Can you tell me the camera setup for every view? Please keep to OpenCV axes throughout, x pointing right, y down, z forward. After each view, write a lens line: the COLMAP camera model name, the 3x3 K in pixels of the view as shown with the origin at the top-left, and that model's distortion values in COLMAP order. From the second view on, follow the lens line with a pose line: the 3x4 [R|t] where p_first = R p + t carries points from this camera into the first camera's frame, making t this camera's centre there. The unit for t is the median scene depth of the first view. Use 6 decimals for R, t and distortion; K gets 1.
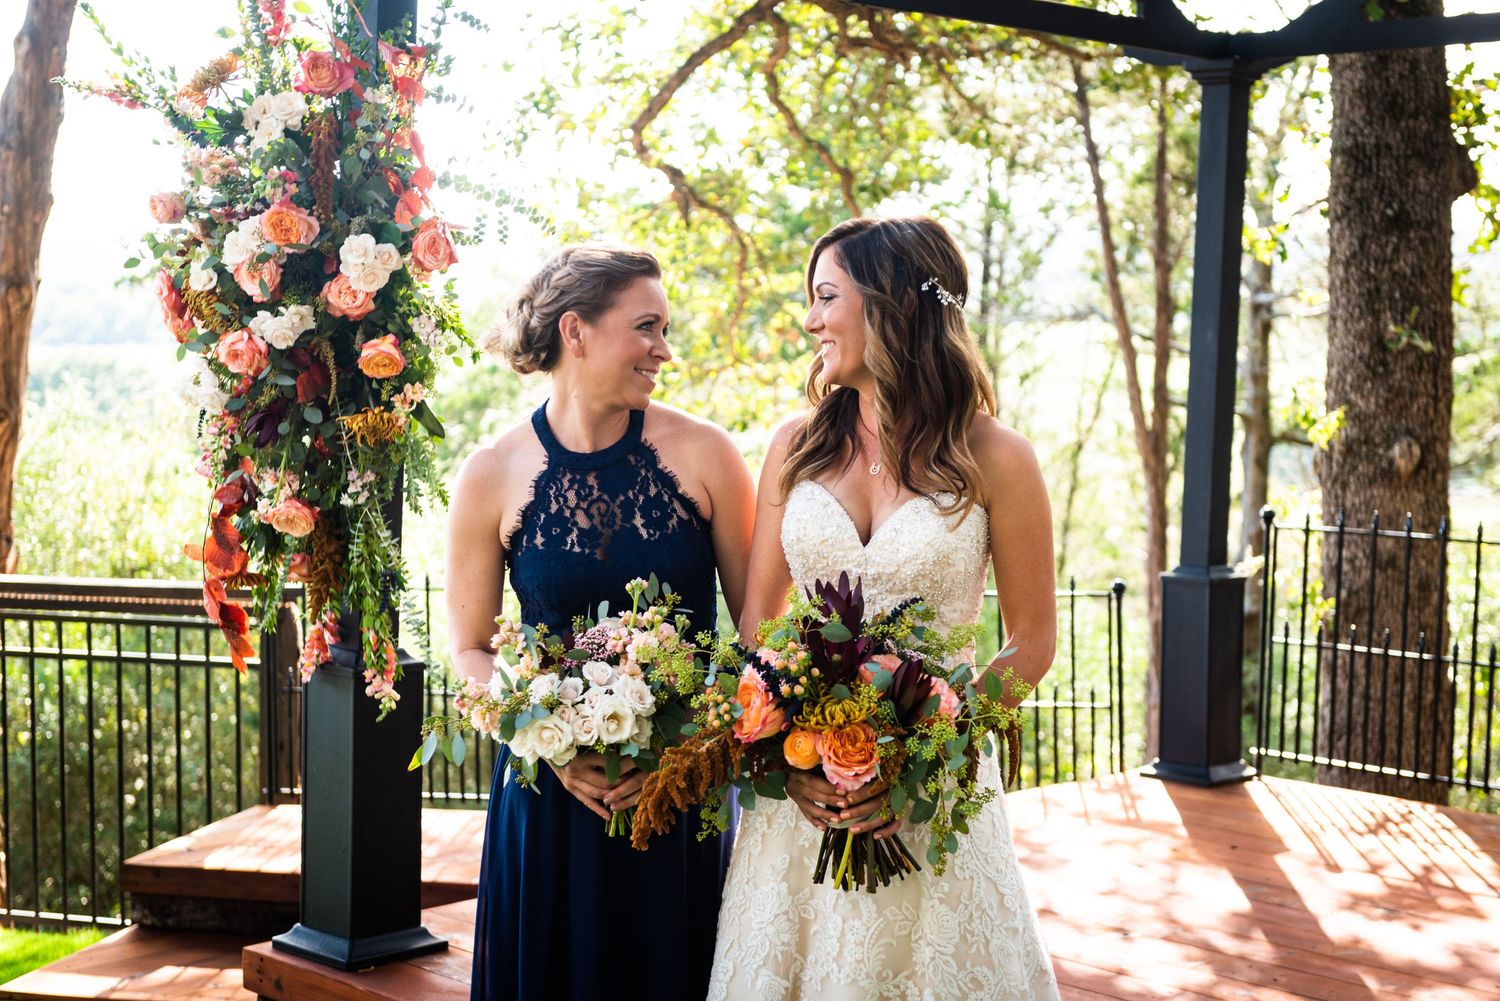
lens RADIAL K [[2376.2, 0, 750.0], [0, 2376.2, 500.5], [0, 0, 1]] dist [-0.002305, 0.057902]
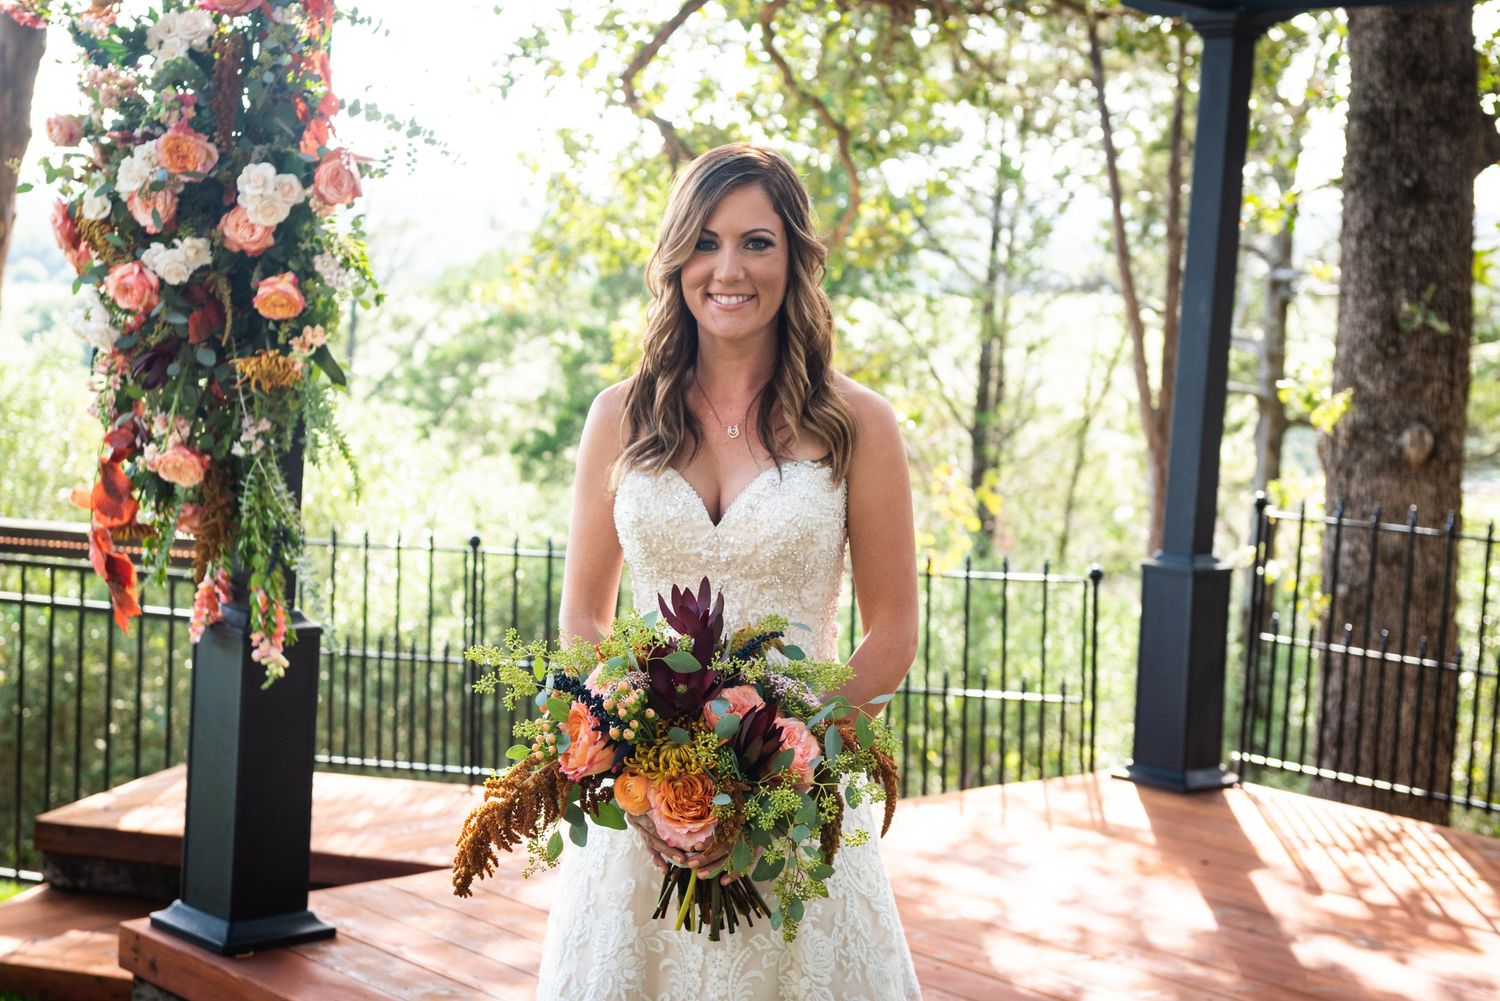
lens RADIAL K [[2136.3, 0, 749.4], [0, 2136.3, 434.5], [0, 0, 1]] dist [-0.003637, -0.032083]
pose [[0.997305, 0.036646, -0.063552, 0.073860], [-0.037450, 0.999232, -0.011496, -0.003427], [0.063082, 0.013845, 0.997912, 0.161042]]
